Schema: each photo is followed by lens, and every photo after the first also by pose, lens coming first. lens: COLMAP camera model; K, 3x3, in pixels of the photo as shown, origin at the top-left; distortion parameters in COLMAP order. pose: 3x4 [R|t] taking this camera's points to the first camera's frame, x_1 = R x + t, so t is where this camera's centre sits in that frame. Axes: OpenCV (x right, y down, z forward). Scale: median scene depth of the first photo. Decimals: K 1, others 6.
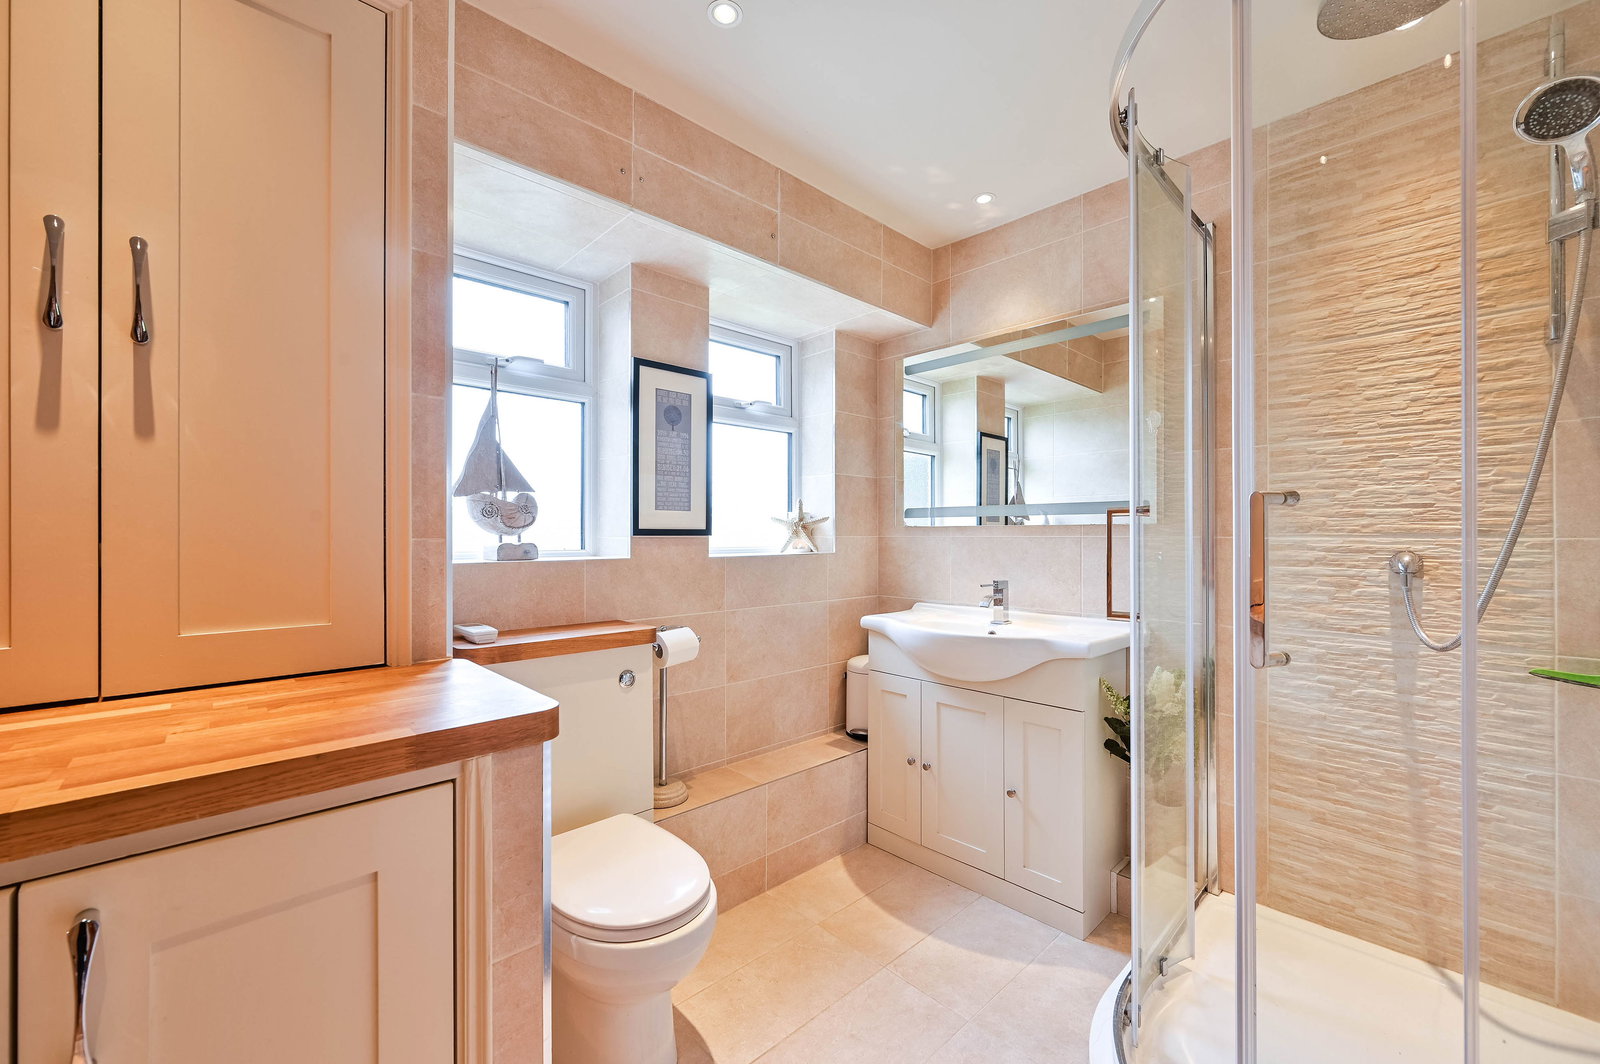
lens RADIAL K [[640.7, 0, 793.7], [0, 640.7, 530.5], [0, 0, 1]] dist [-0.001187, 0.000154]
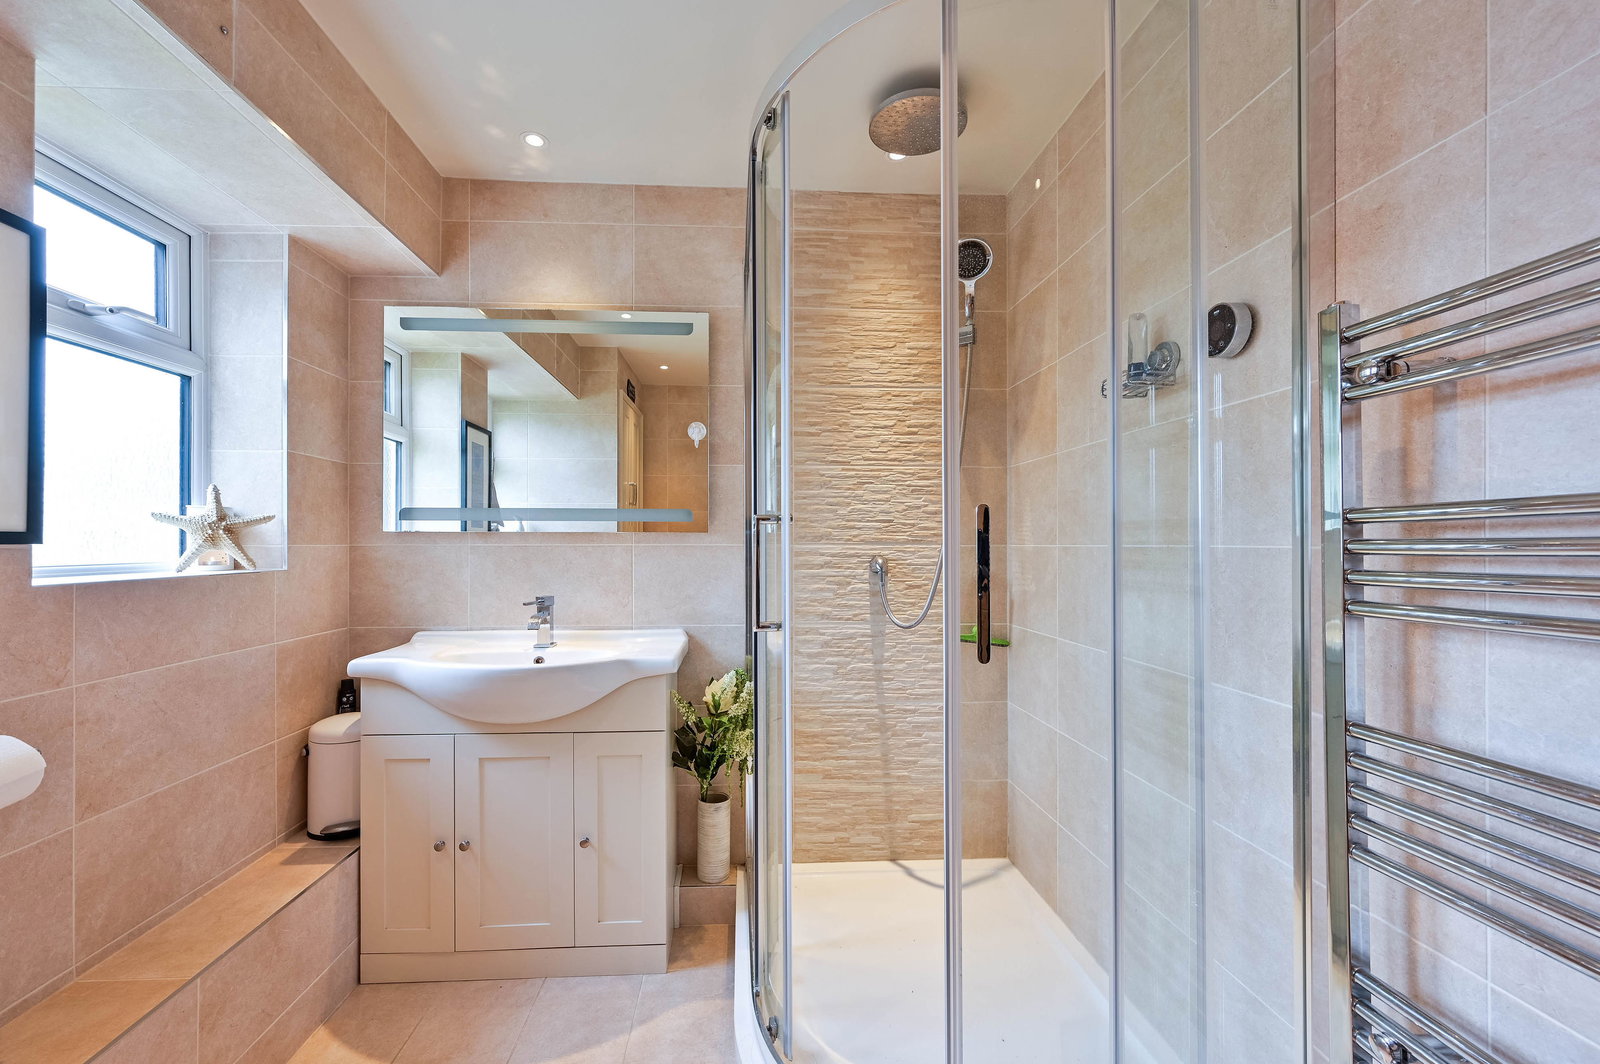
lens RADIAL K [[646.5, 0, 795.9], [0, 646.5, 538.7], [0, 0, 1]] dist [-0.001310, -0.000284]
pose [[0.644470, 0.004913, 0.764614, -0.130521], [-0.005960, 0.999981, -0.001402, 0.000445], [-0.764606, -0.003654, 0.644487, 0.202510]]
